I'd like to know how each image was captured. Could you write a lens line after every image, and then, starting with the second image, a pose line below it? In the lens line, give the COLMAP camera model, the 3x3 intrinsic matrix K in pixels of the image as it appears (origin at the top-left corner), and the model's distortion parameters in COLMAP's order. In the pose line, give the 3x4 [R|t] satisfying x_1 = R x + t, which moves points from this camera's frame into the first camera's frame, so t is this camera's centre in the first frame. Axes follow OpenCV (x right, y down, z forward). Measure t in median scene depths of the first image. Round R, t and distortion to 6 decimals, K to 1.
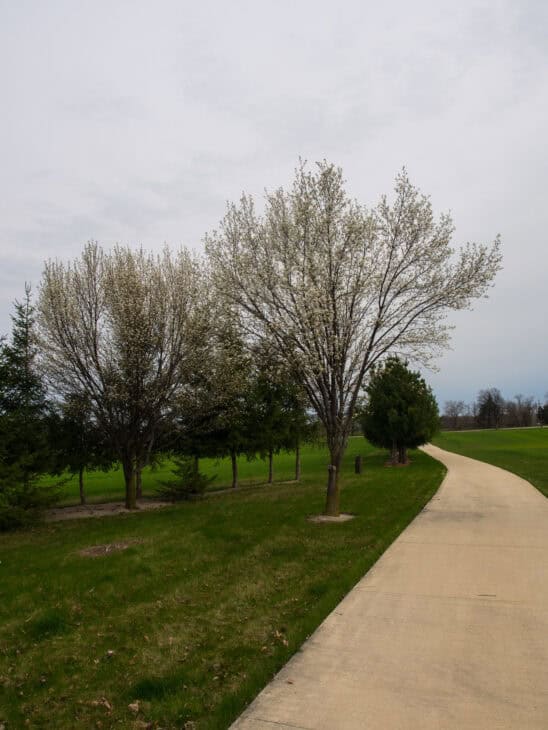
lens RADIAL K [[612.2, 0, 274.0], [0, 612.2, 365.0], [0, 0, 1]] dist [-0.003945, -0.001261]
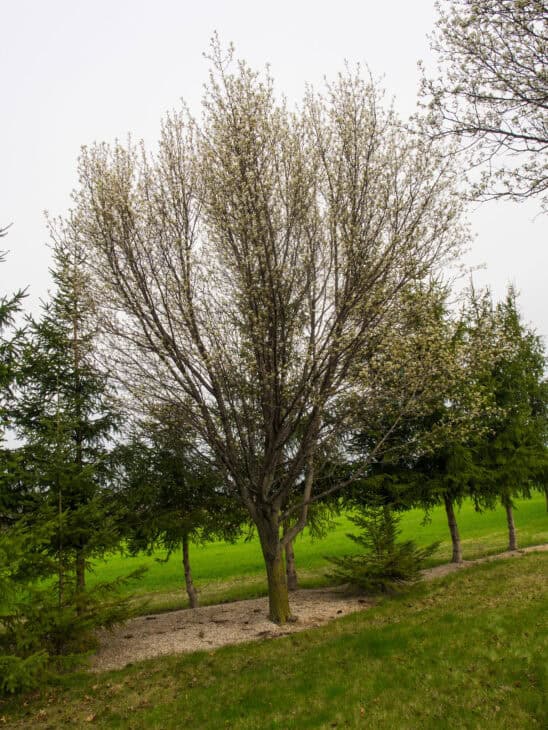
lens RADIAL K [[612.2, 0, 274.0], [0, 612.2, 365.0], [0, 0, 1]] dist [-0.003945, -0.001261]
pose [[0.976189, -0.087807, -0.198353, -0.112921], [0.071715, 0.993631, -0.086916, 0.067350], [0.204722, 0.070622, 0.976269, 0.460739]]
